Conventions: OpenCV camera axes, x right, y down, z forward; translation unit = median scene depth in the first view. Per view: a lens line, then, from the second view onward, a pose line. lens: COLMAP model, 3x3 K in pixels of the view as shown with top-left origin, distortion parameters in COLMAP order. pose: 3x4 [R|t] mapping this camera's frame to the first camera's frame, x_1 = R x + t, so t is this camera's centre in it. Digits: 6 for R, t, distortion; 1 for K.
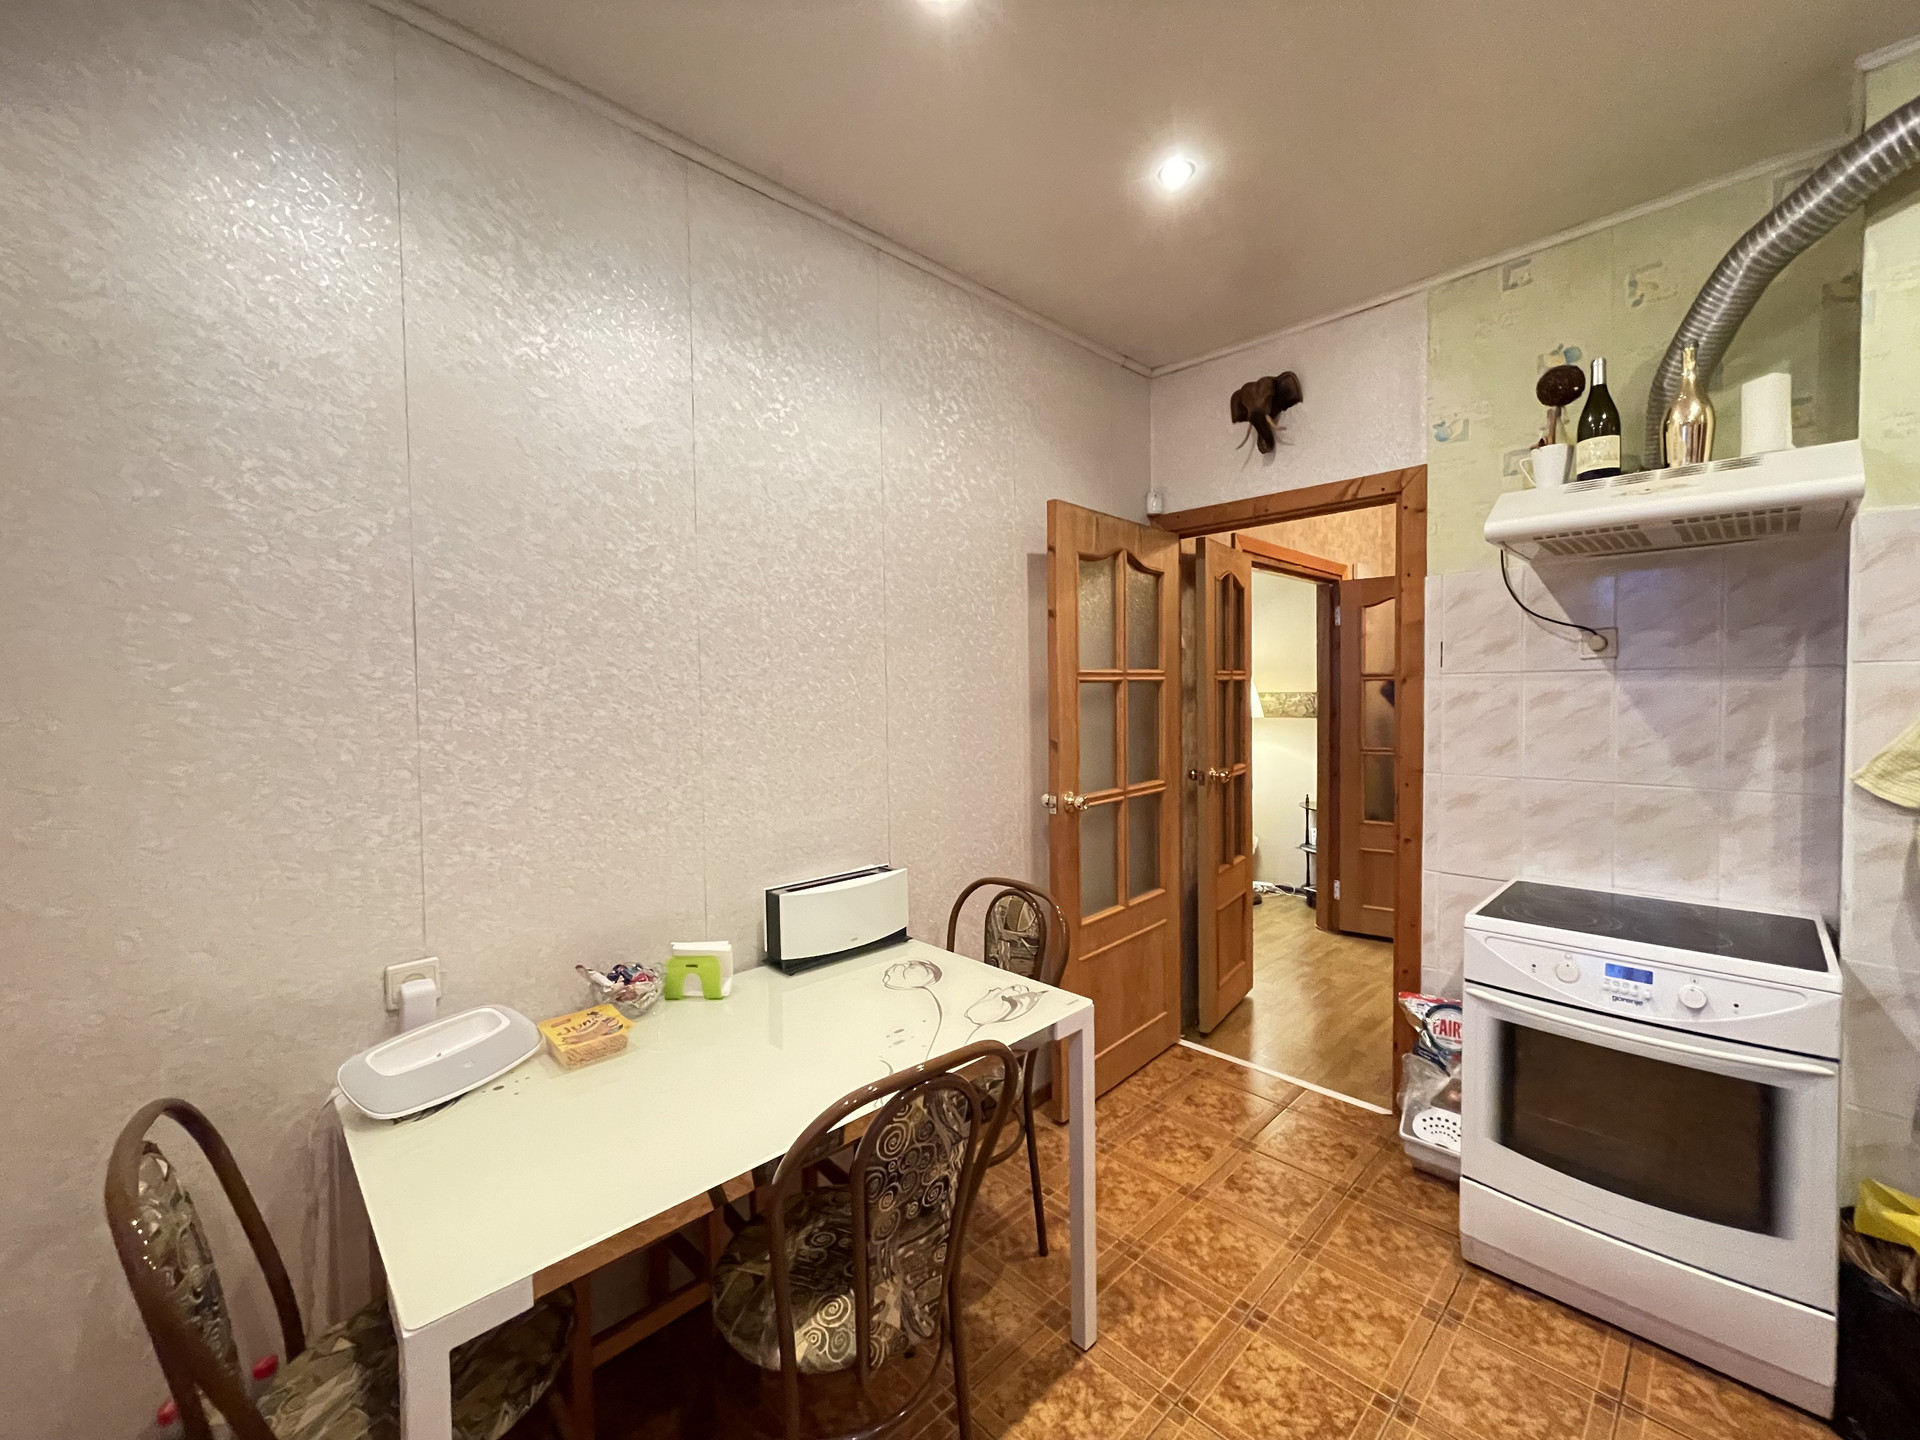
lens RADIAL K [[773.4, 0, 959.2], [0, 773.4, 717.9], [0, 0, 1]] dist [-0.001628, -0.000158]
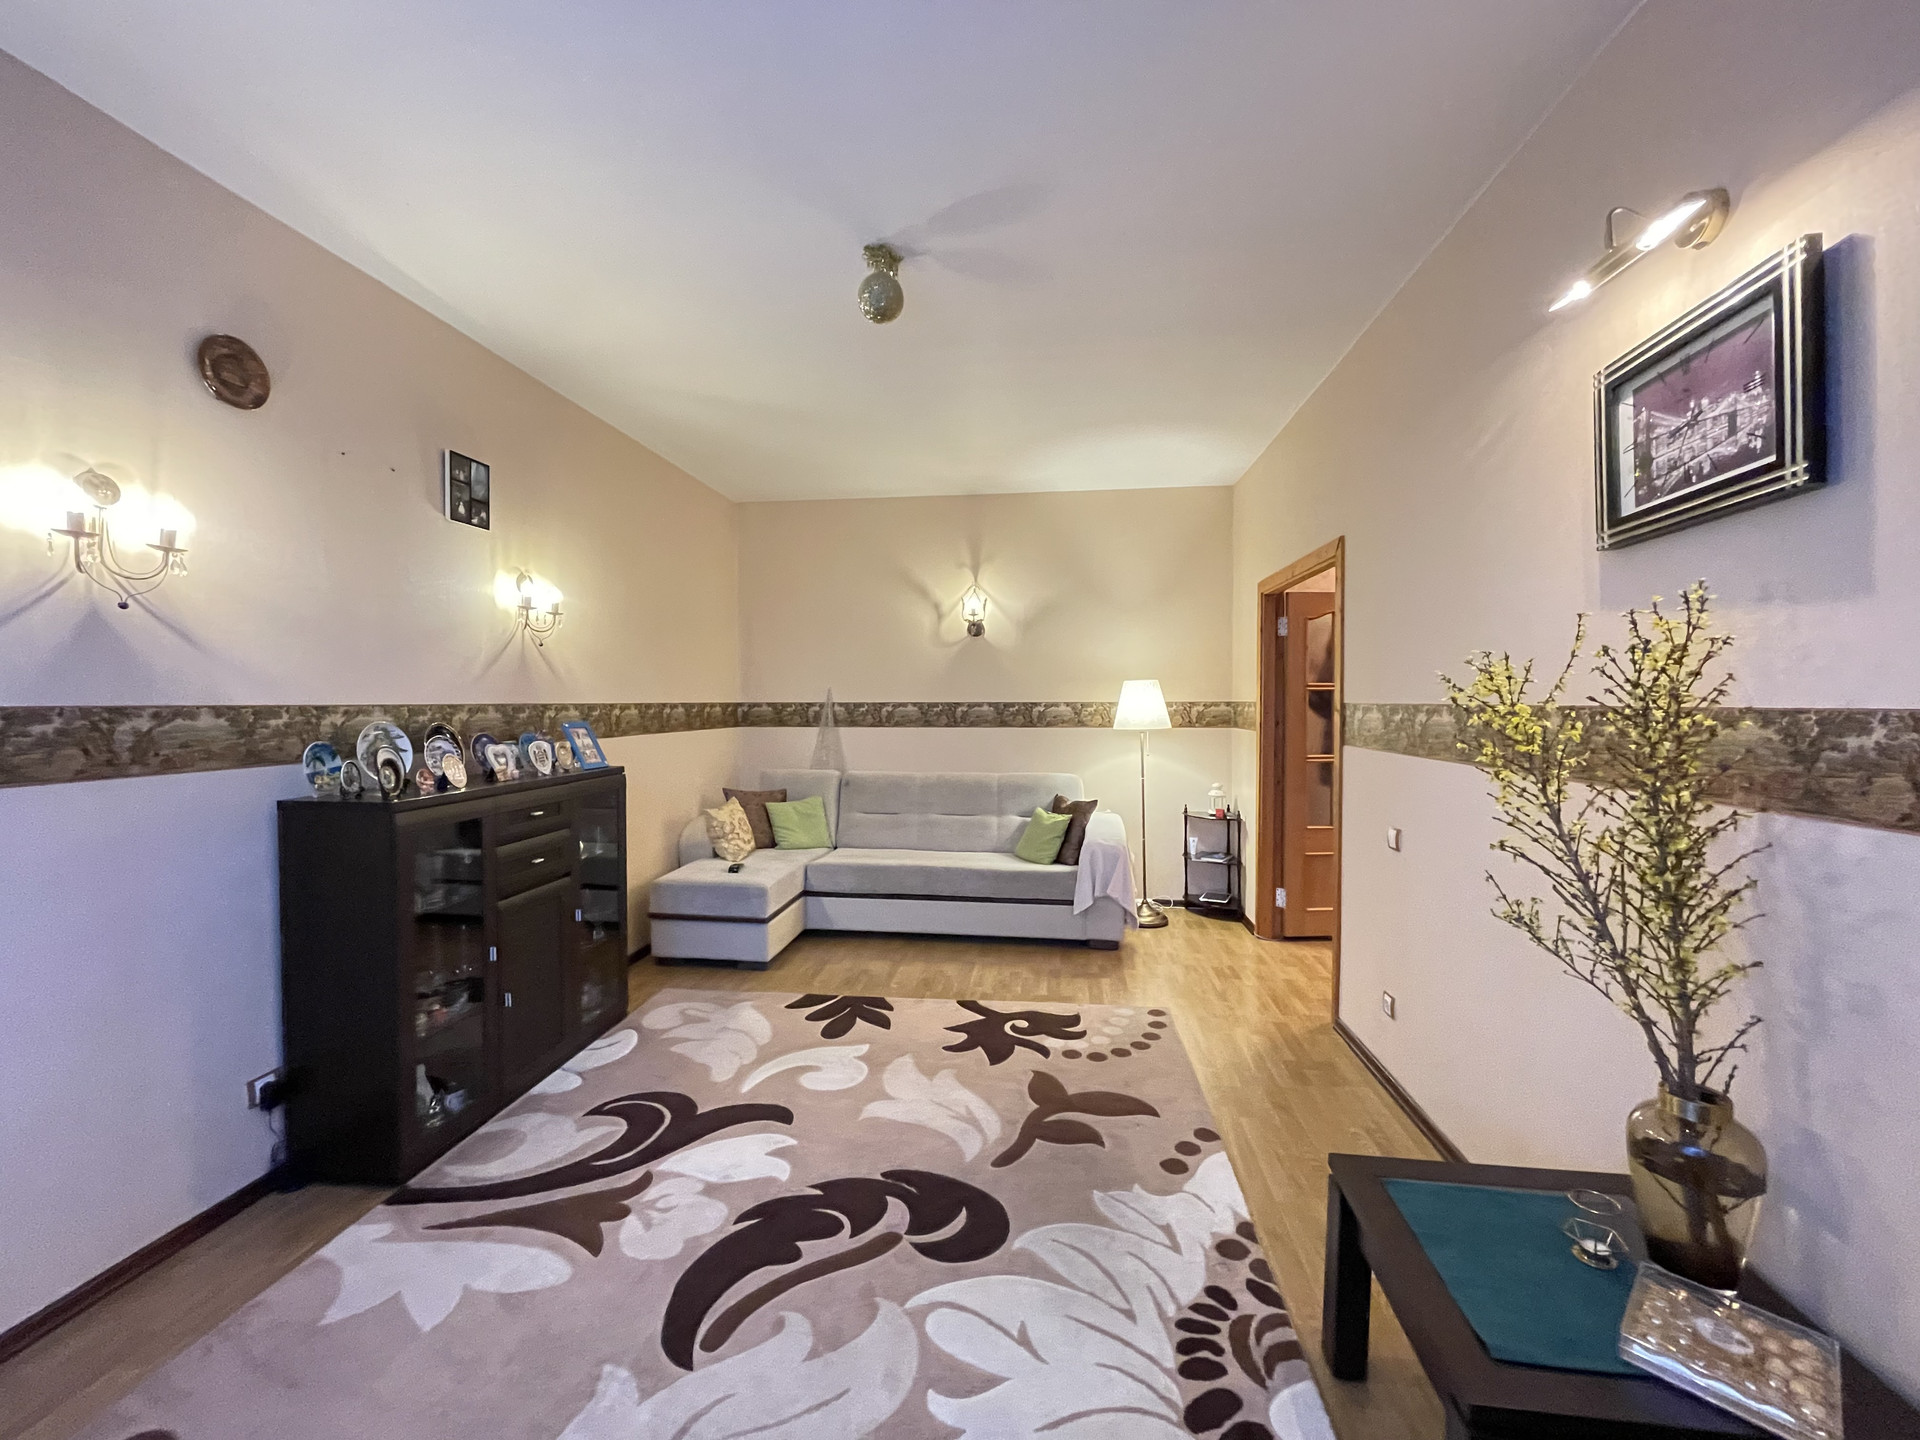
lens RADIAL K [[773.4, 0, 956.7], [0, 773.4, 711.1], [0, 0, 1]] dist [-0.001628, -0.000158]
pose [[0.785857, -0.001851, 0.618405, -0.467953], [0.019117, 0.999590, -0.021302, -0.006424], [-0.618113, 0.028562, 0.785570, 0.466118]]
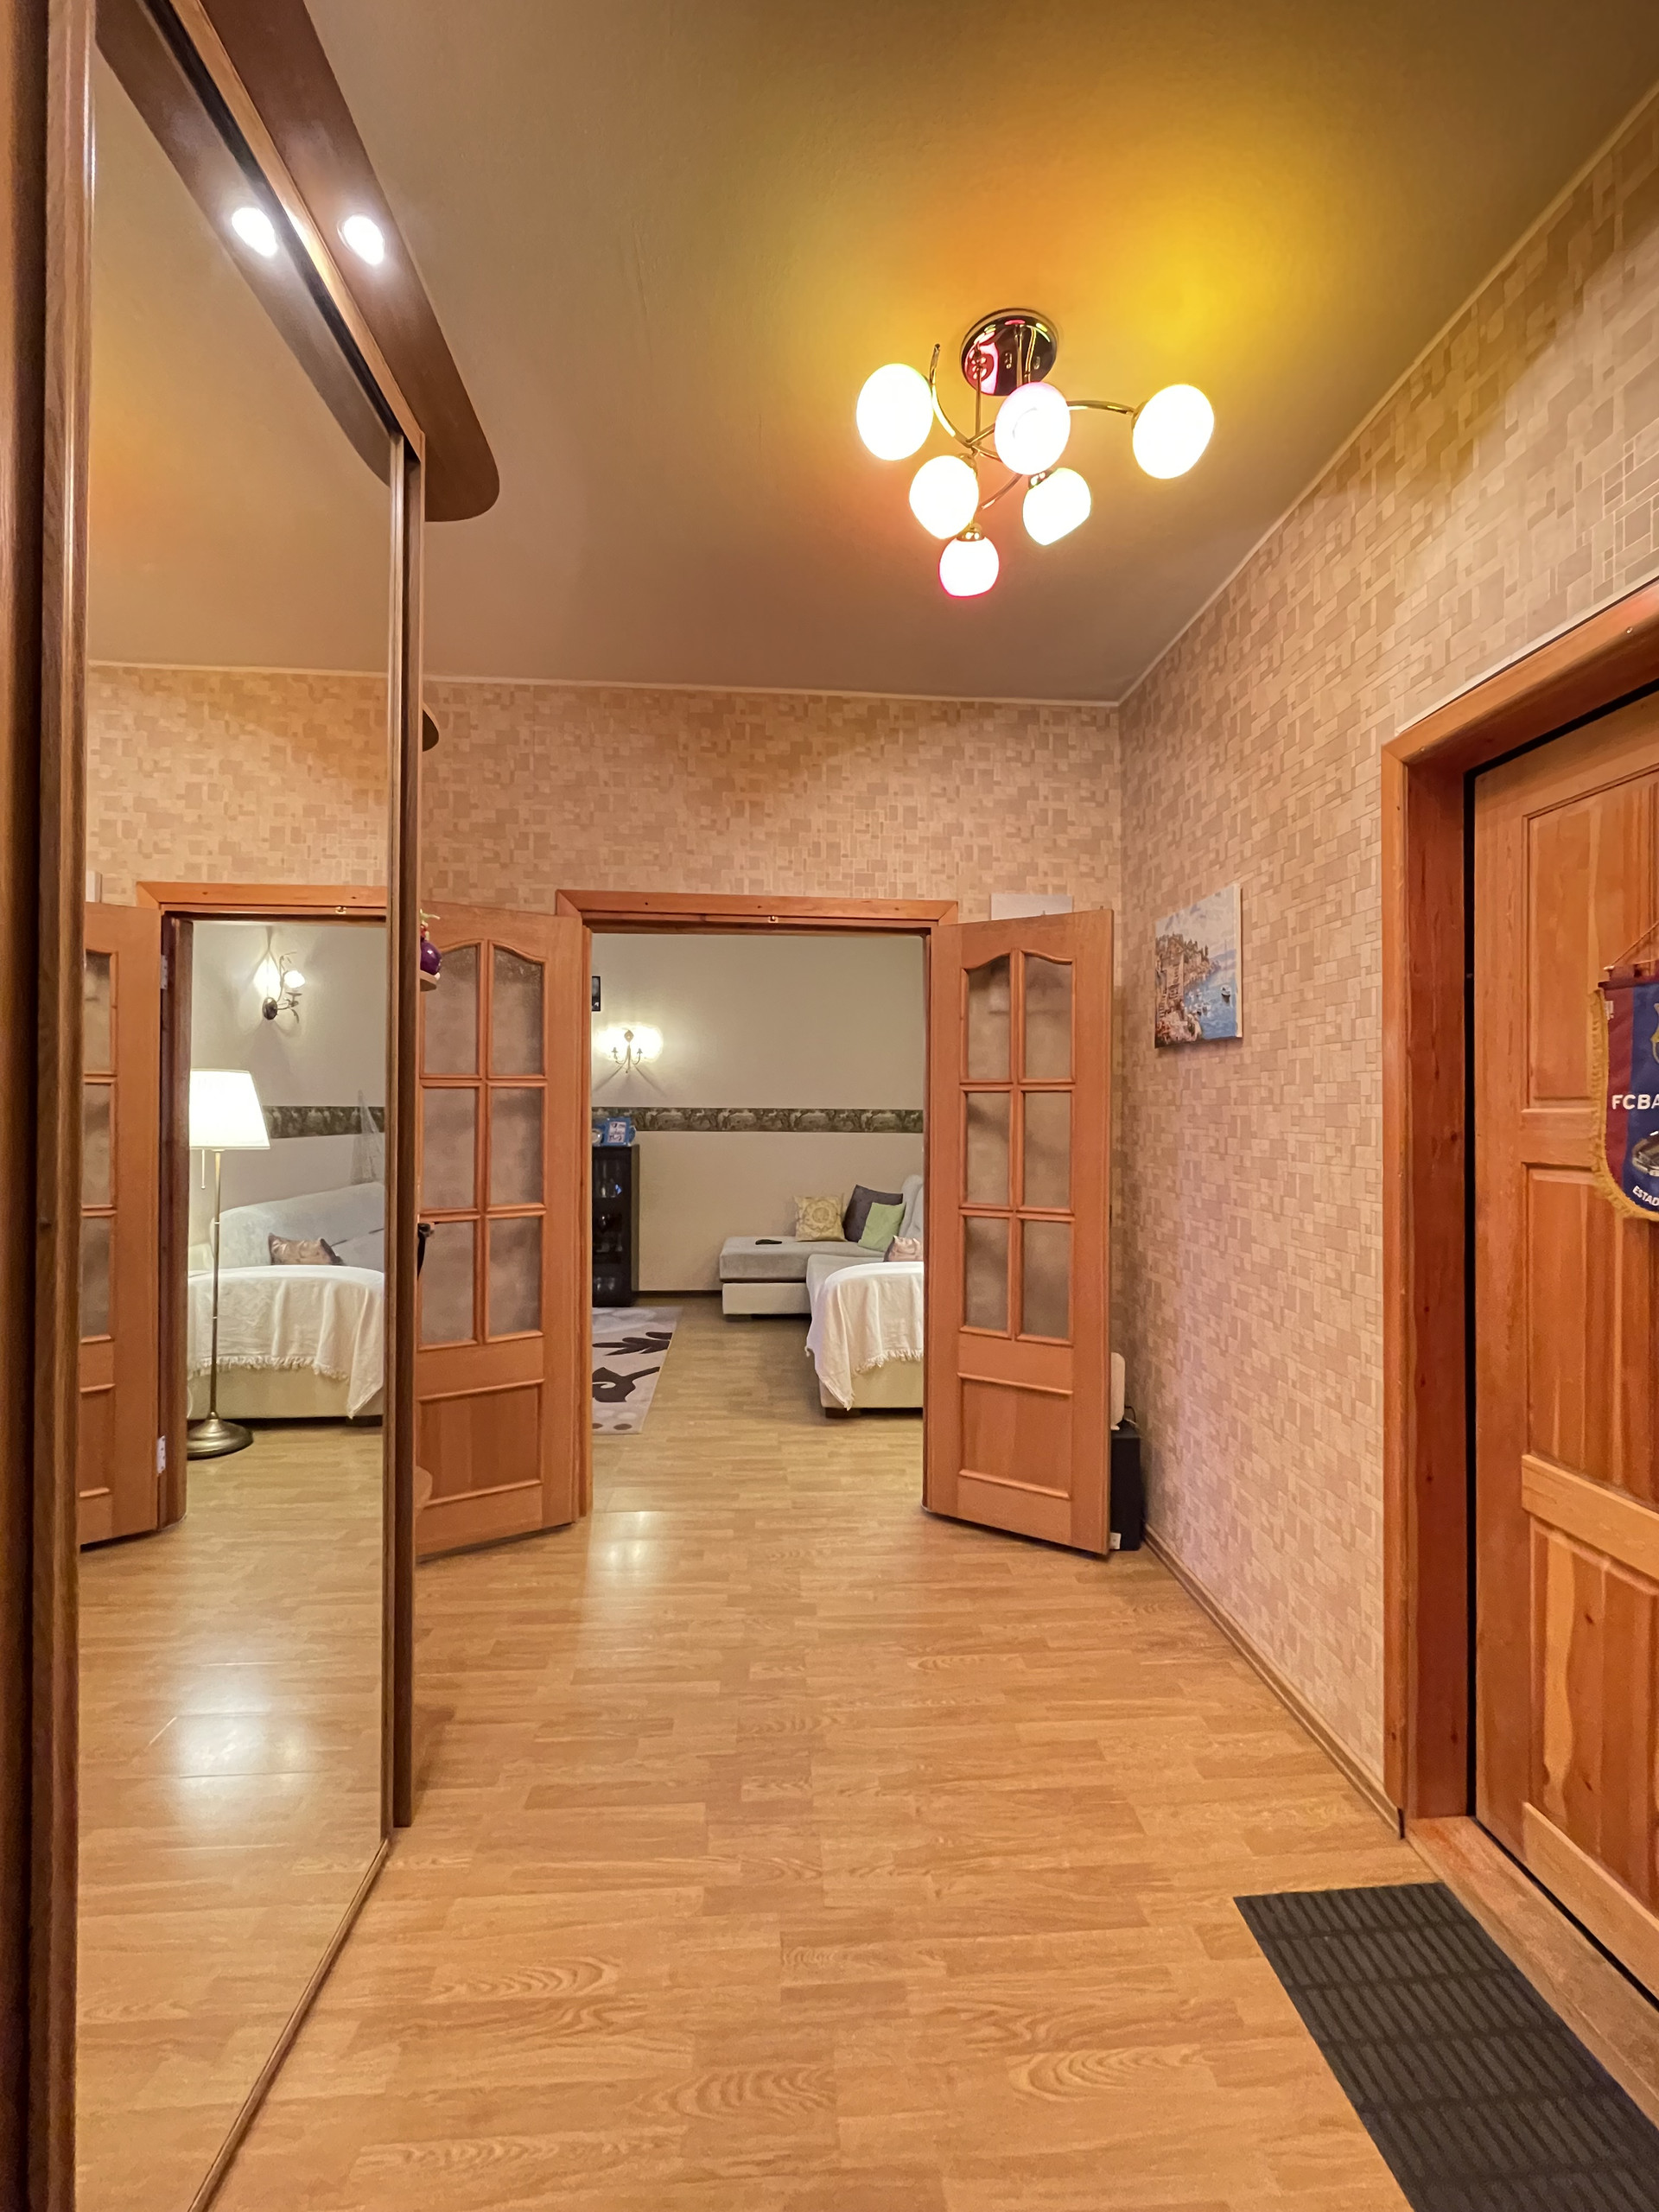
lens RADIAL K [[891.0, 0, 833.2], [0, 891.0, 1103.6], [0, 0, 1]] dist [-0.001628, -0.000158]
pose [[0.760114, 0.016531, -0.649580, 0.890130], [-0.037990, 0.999097, -0.019029, -0.027480], [0.648678, 0.039142, 0.760055, 0.412358]]
